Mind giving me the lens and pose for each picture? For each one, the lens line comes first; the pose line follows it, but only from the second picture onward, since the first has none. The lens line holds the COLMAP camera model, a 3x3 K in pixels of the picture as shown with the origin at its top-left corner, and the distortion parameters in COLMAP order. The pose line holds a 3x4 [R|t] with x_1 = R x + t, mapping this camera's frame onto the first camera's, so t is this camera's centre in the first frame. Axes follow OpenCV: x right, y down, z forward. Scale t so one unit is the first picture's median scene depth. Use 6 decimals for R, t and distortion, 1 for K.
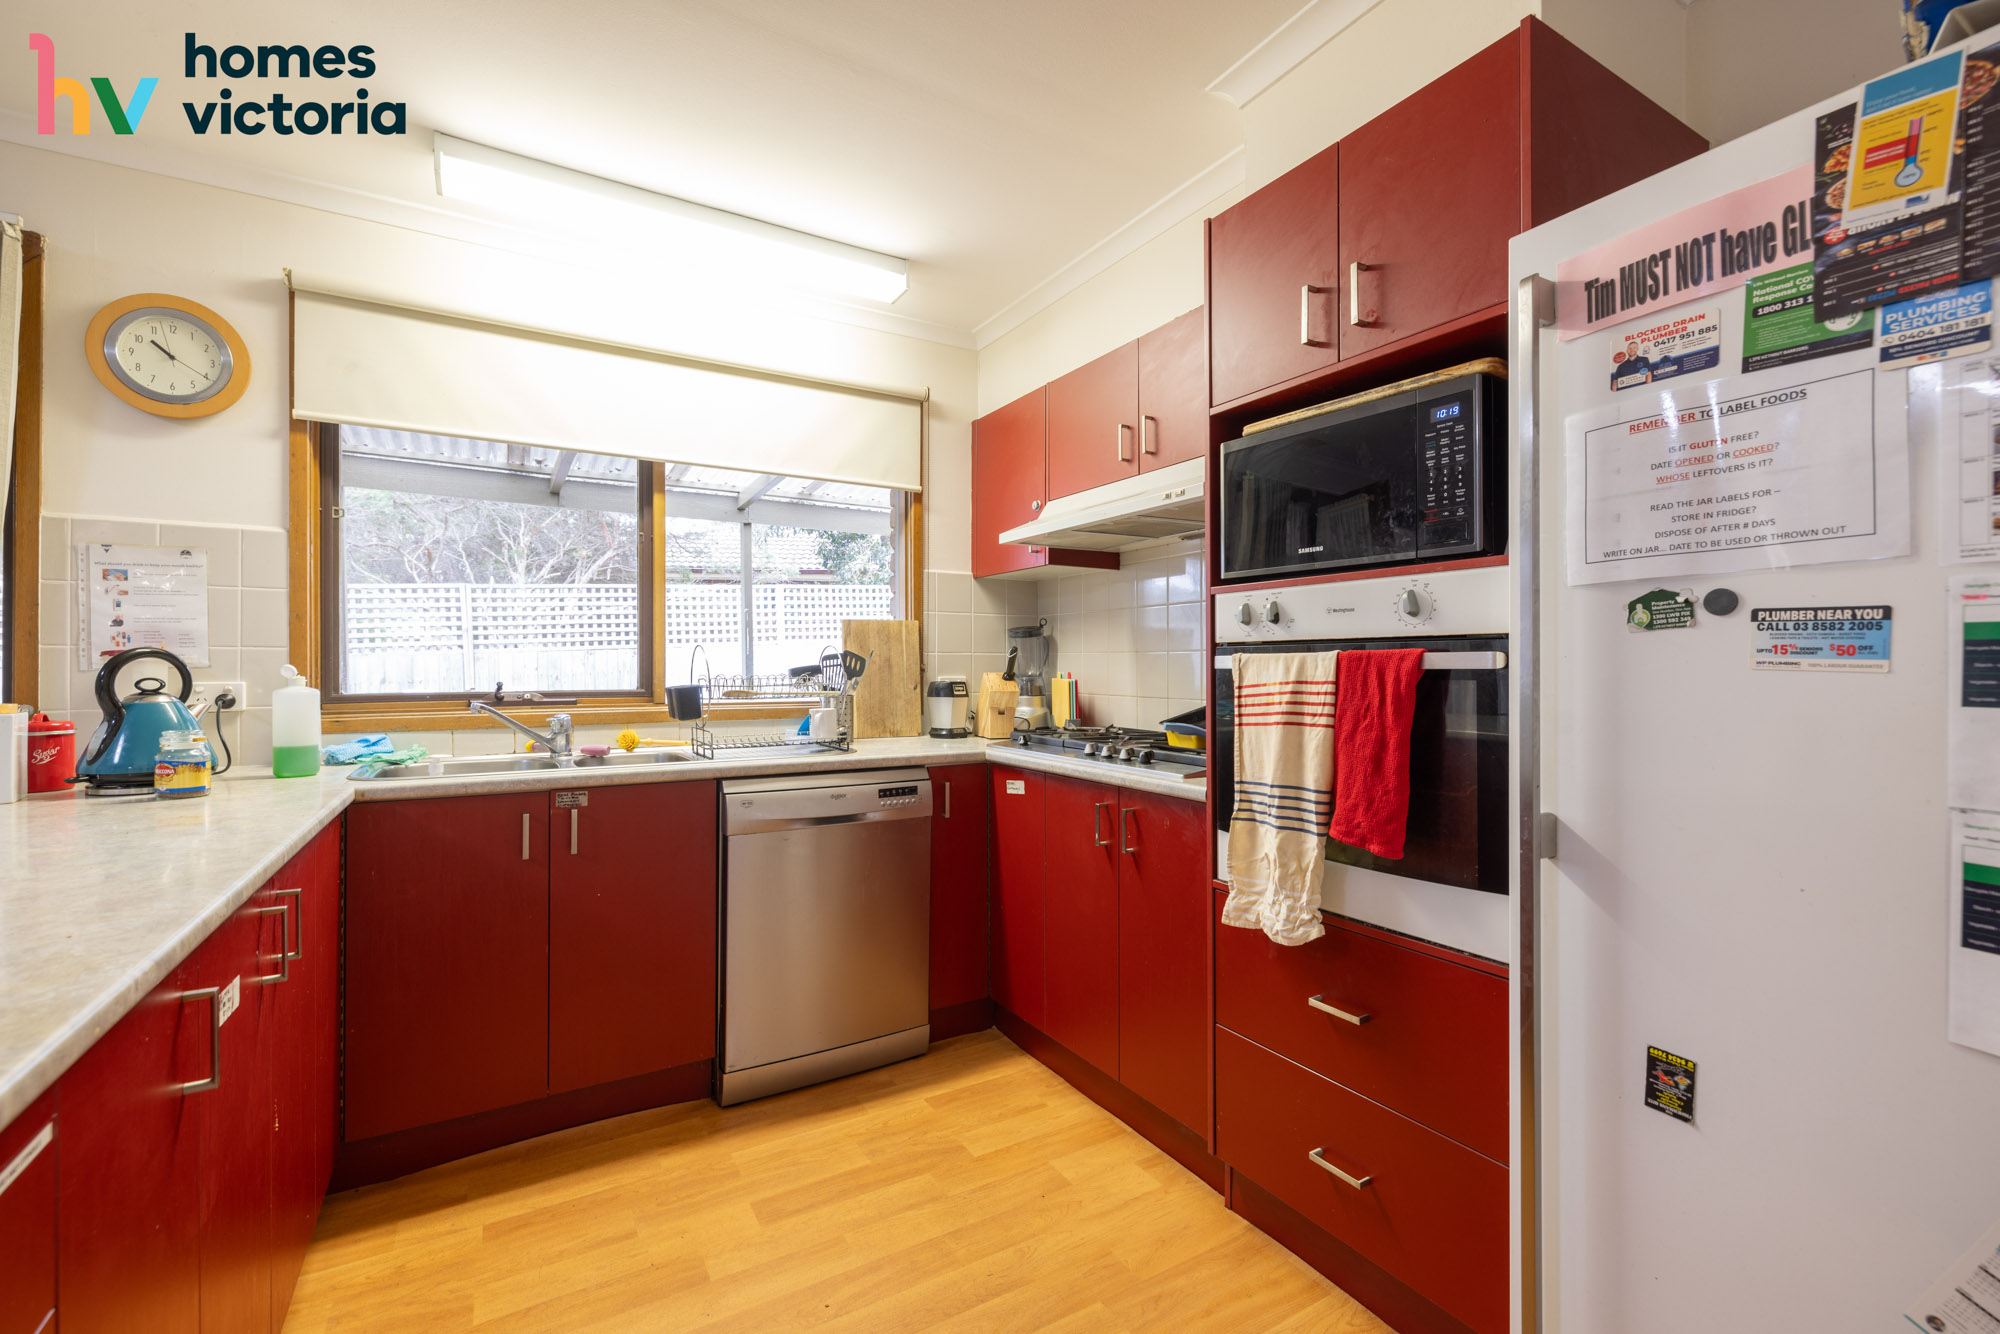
lens RADIAL K [[841.0, 0, 992.5], [0, 841.0, 662.2], [0, 0, 1]] dist [-0.000987, 0.000512]
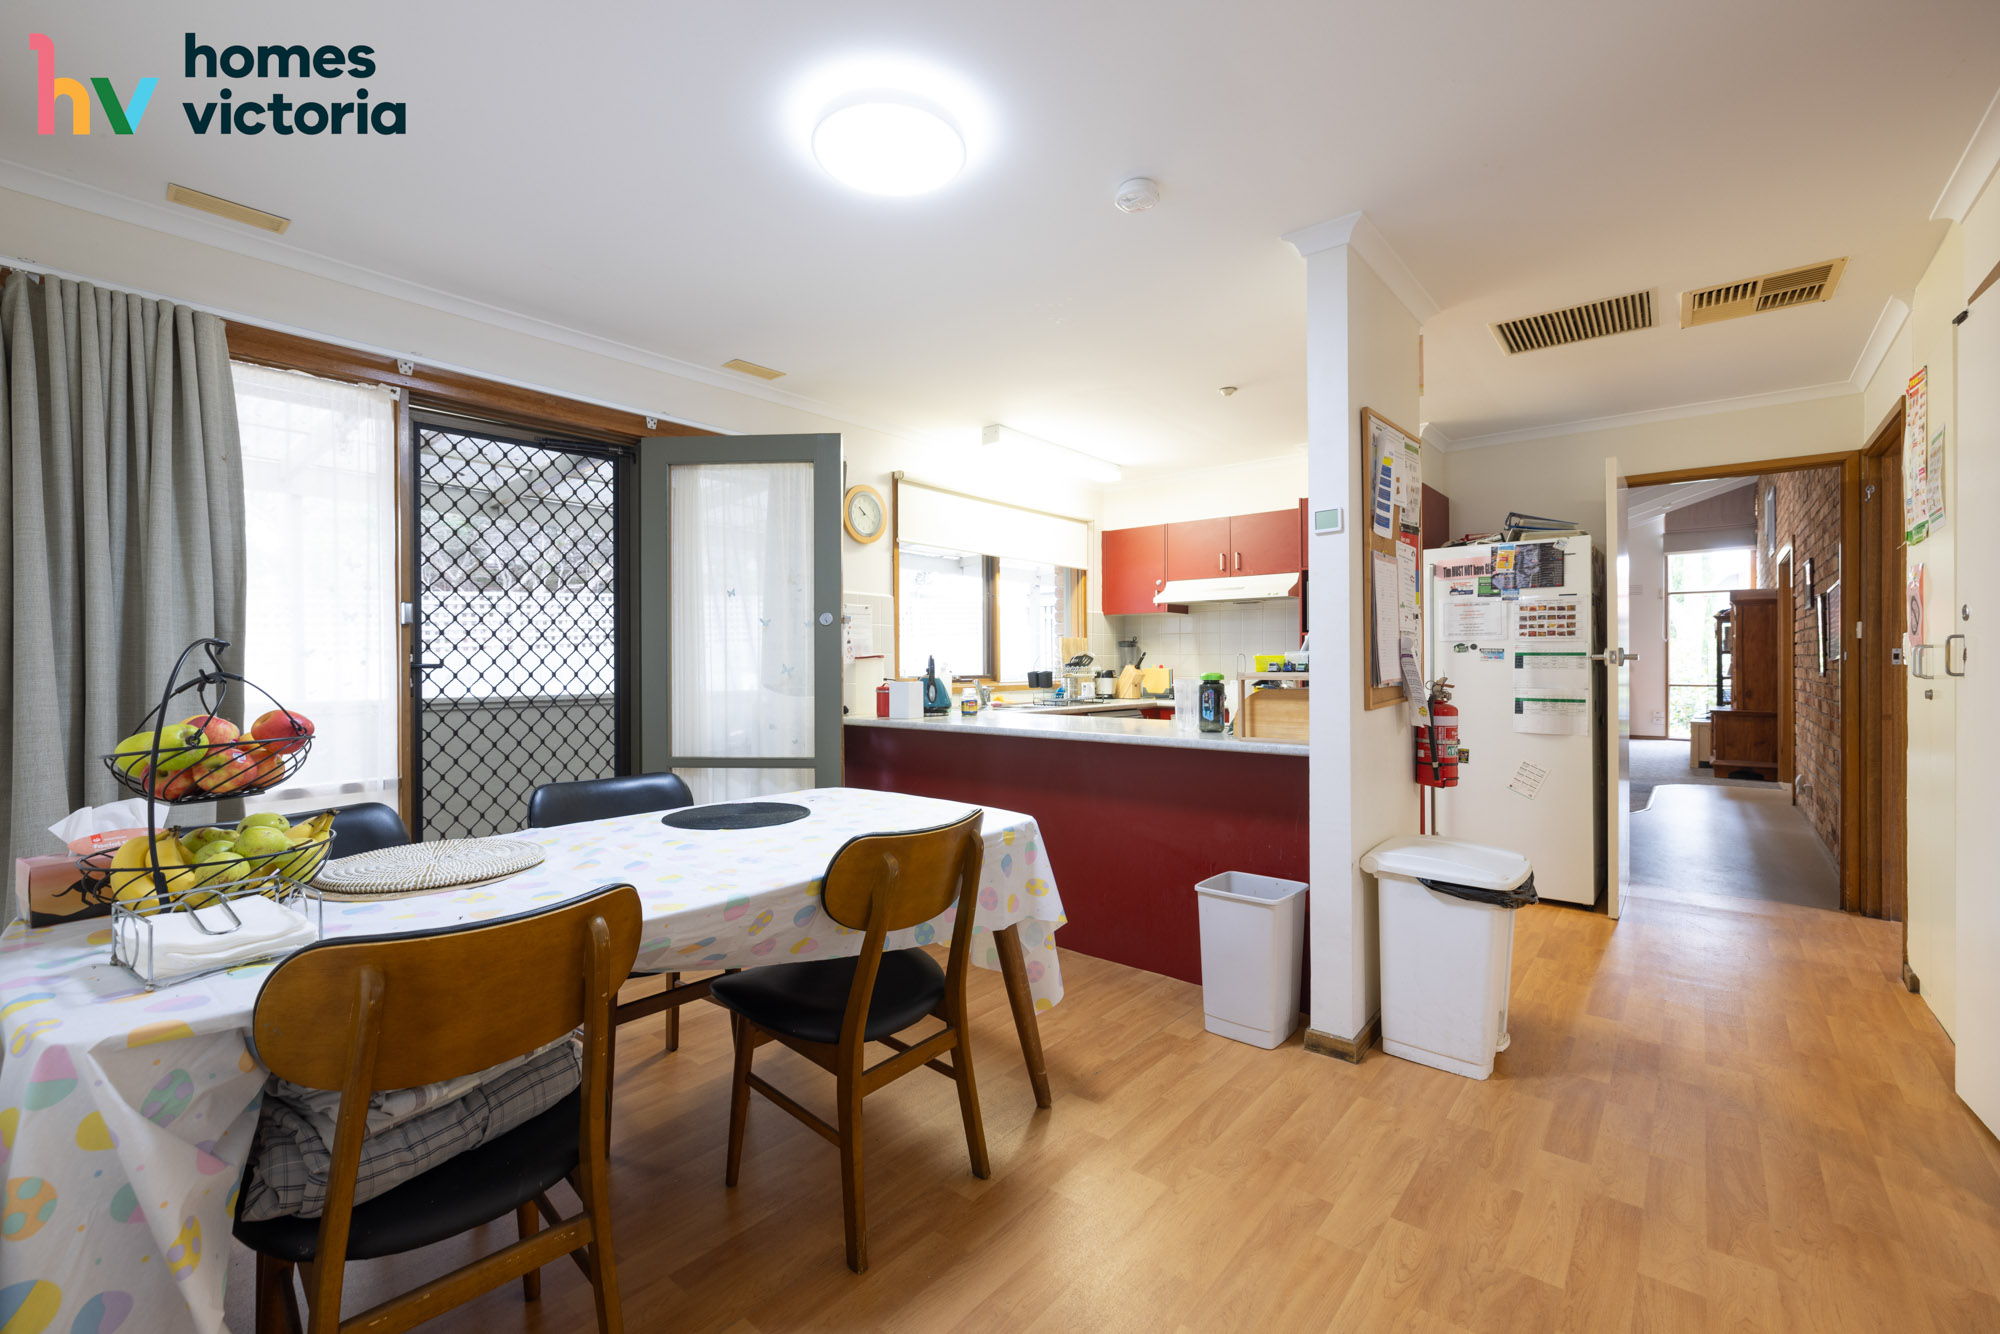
lens RADIAL K [[841.0, 0, 999.0], [0, 841.0, 665.5], [0, 0, 1]] dist [-0.000987, 0.000512]
pose [[0.941371, -0.002675, 0.337363, -2.911625], [0.001415, 0.999991, 0.003982, 0.007815], [-0.337371, -0.003271, 0.941366, -2.279615]]
